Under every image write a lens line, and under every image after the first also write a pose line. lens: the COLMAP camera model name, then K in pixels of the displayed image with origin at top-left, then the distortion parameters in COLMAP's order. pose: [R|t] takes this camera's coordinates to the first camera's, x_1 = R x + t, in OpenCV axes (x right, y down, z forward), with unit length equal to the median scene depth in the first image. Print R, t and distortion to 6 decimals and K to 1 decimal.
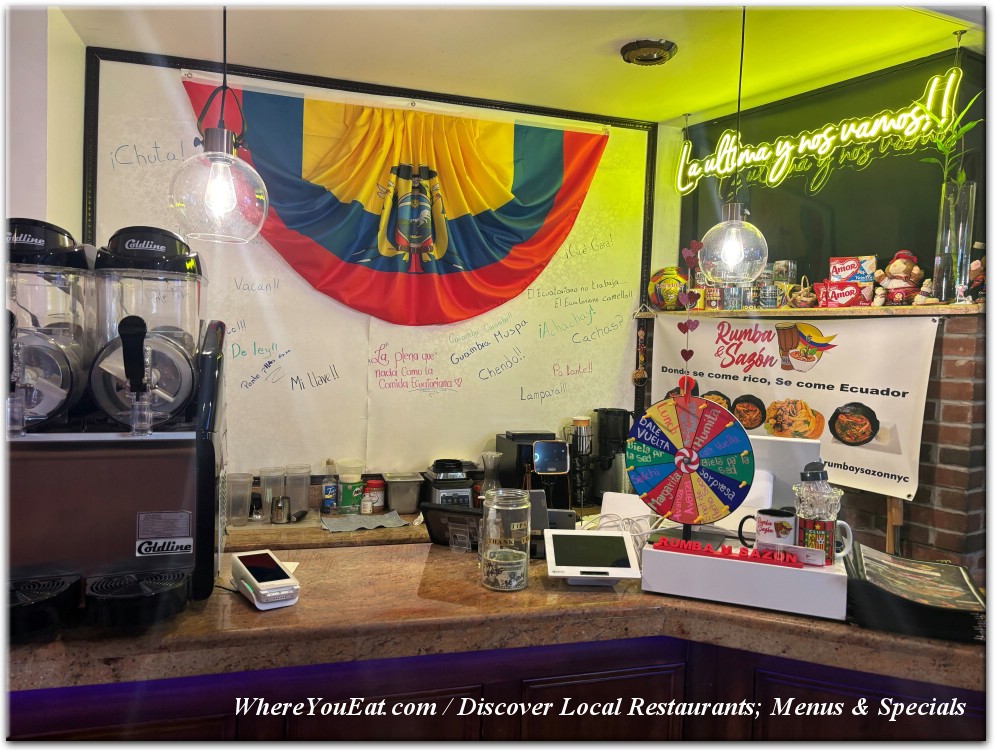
lens RADIAL K [[735.6, 0, 499.4], [0, 735.6, 379.7], [0, 0, 1]] dist [0.045421, -0.052080]
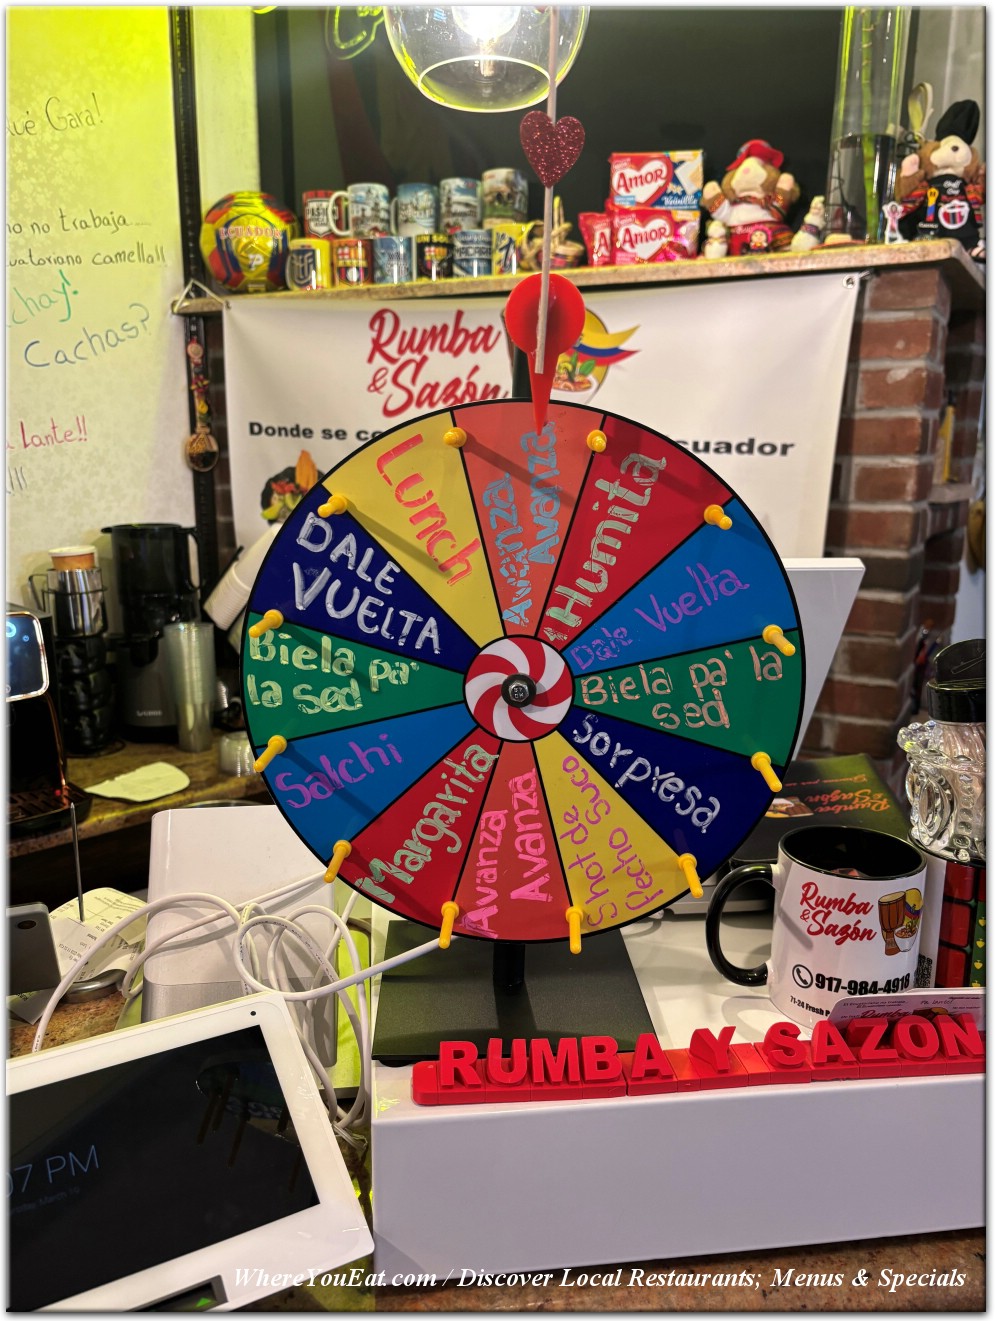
lens RADIAL K [[976.6, 0, 498.1], [0, 976.6, 665.9], [0, 0, 1]] dist [0.045421, -0.052080]
pose [[0.876829, -0.123698, 0.464617, 0.073492], [0.040340, 0.981858, 0.185277, 0.031076], [-0.479107, -0.143713, 0.865912, 0.507852]]
